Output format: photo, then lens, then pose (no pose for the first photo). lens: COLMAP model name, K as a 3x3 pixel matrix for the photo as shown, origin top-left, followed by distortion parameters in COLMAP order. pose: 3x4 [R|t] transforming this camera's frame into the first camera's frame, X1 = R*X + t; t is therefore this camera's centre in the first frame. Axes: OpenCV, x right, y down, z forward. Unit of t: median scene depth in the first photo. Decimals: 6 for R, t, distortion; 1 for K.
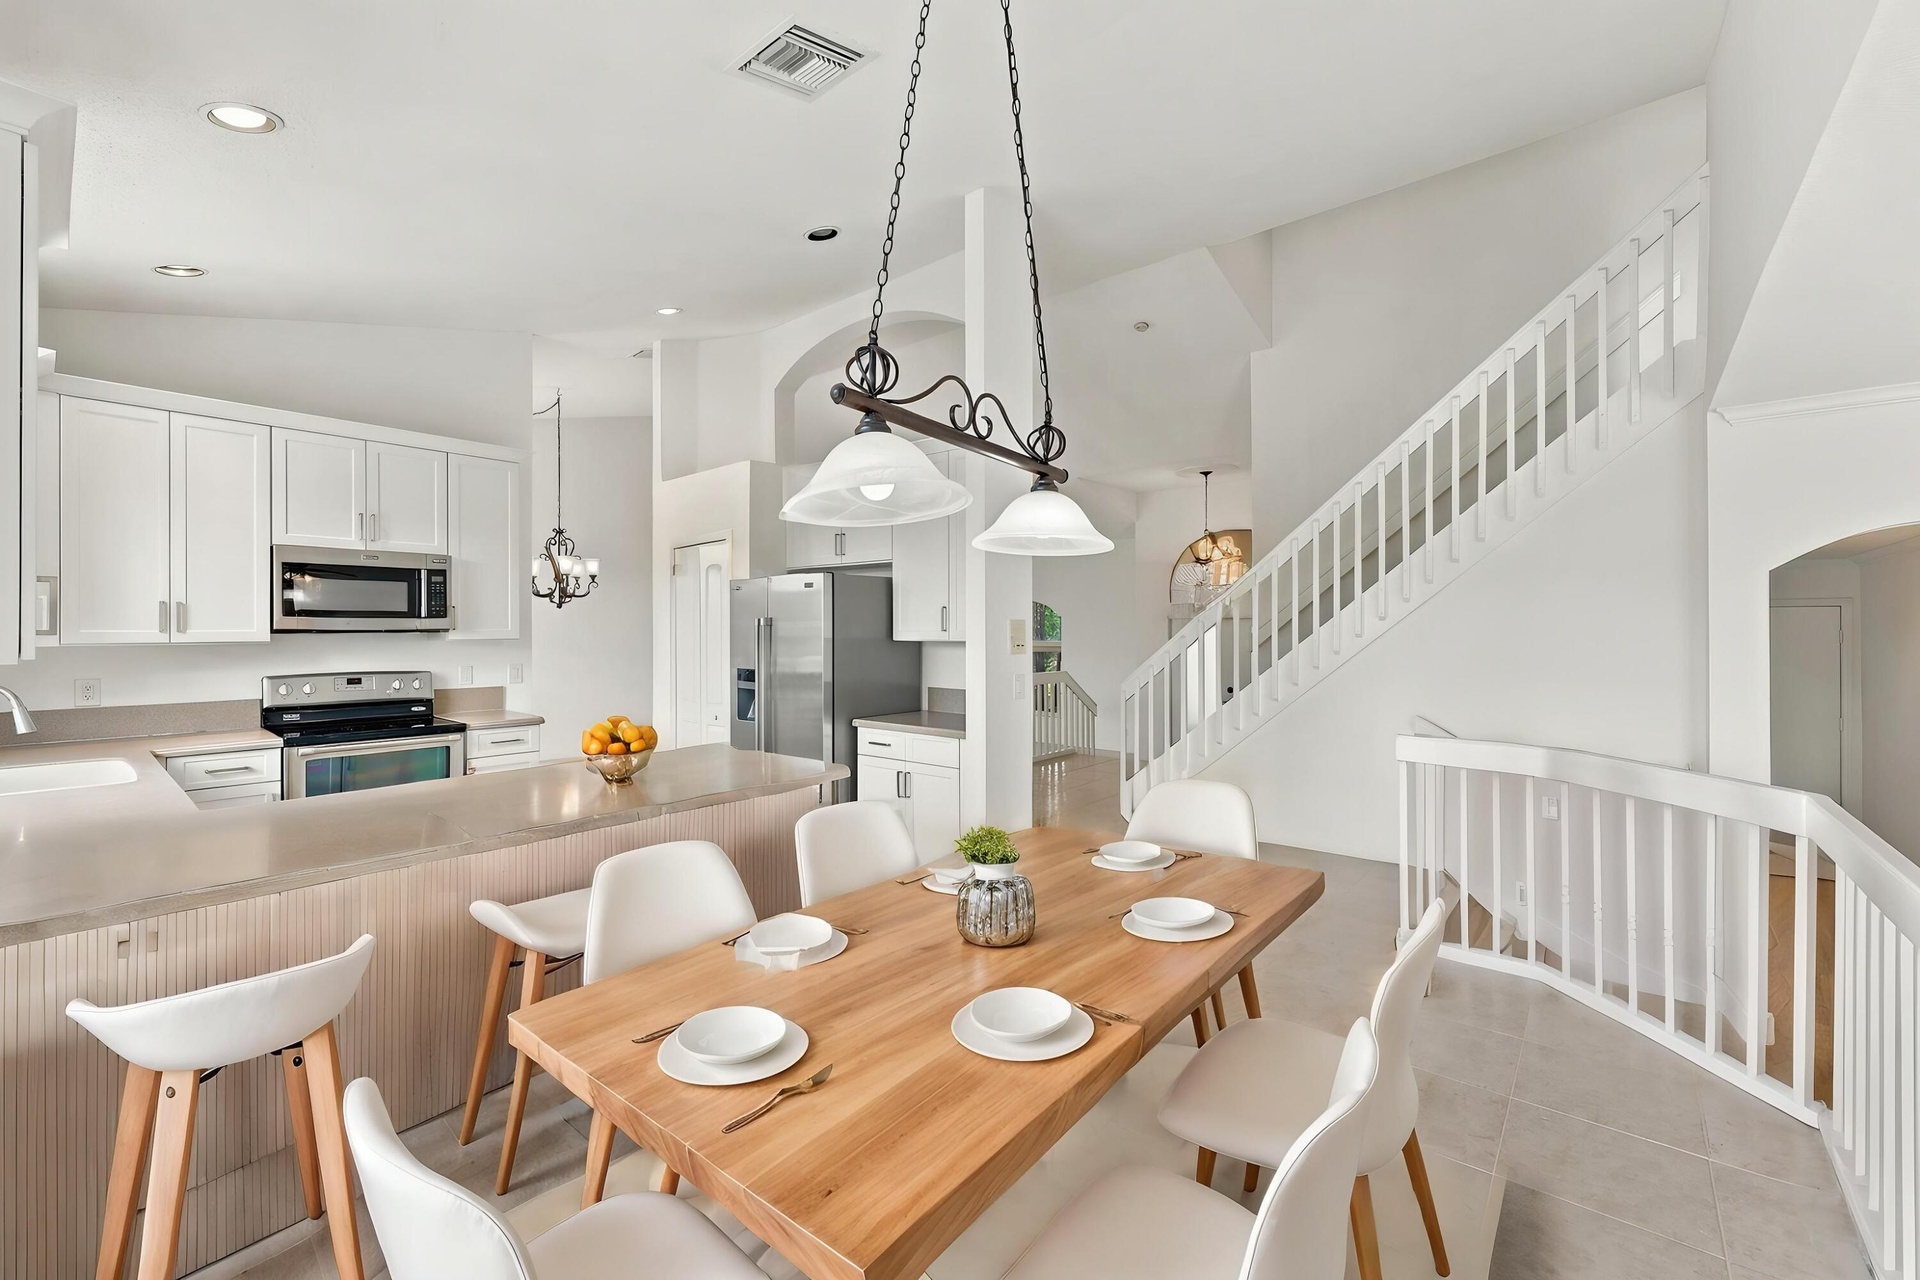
lens RADIAL K [[786.8, 0, 962.1], [0, 786.8, 634.2], [0, 0, 1]] dist [0.003959, 0.001106]
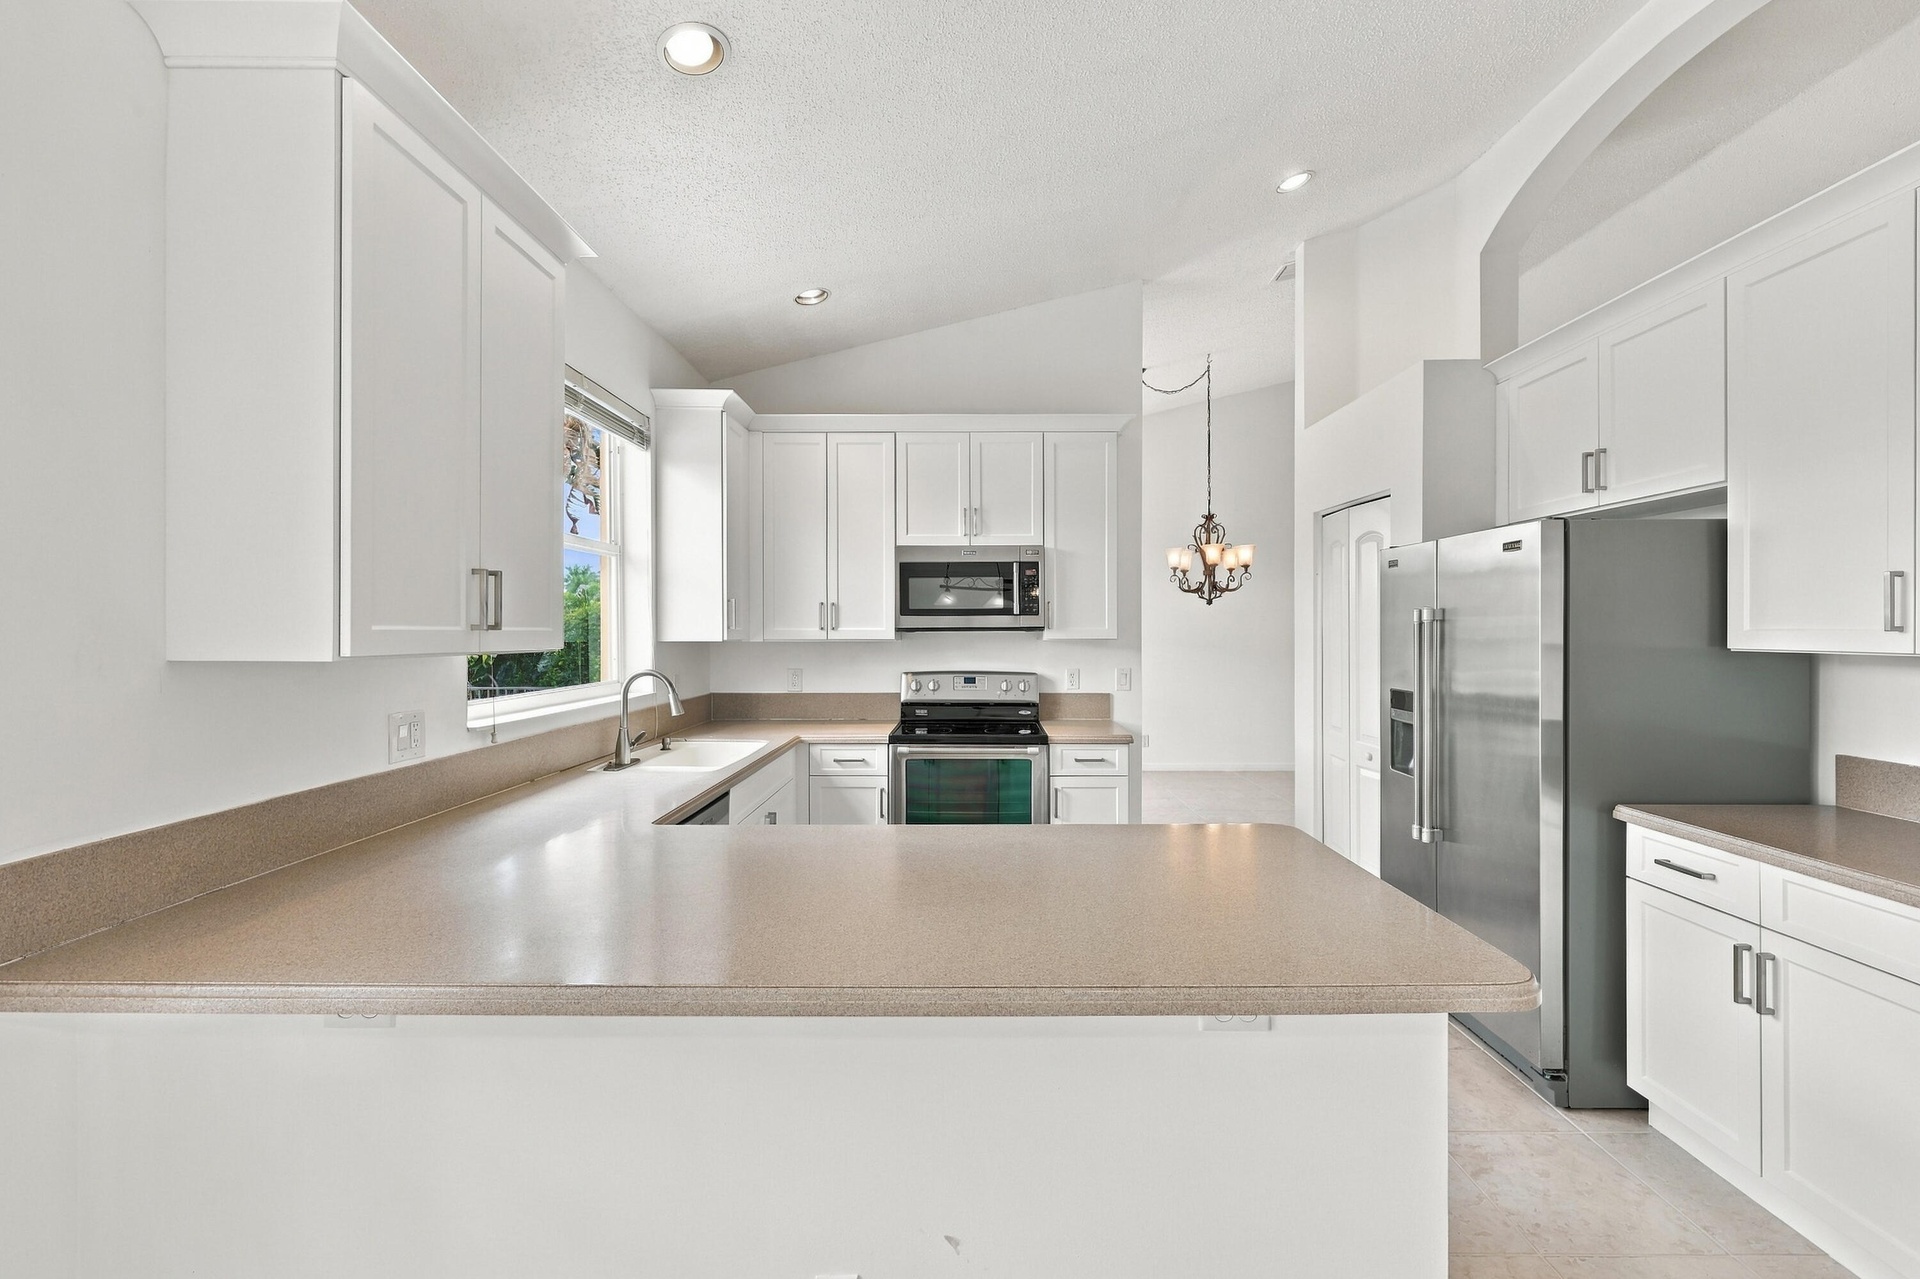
lens RADIAL K [[786.8, 0, 966.1], [0, 786.8, 635.7], [0, 0, 1]] dist [0.003959, 0.001106]
pose [[0.645696, 0.005988, -0.763571, -0.021070], [-0.004007, 0.999982, 0.004453, -0.000727], [0.763584, 0.000185, 0.645709, 0.355318]]
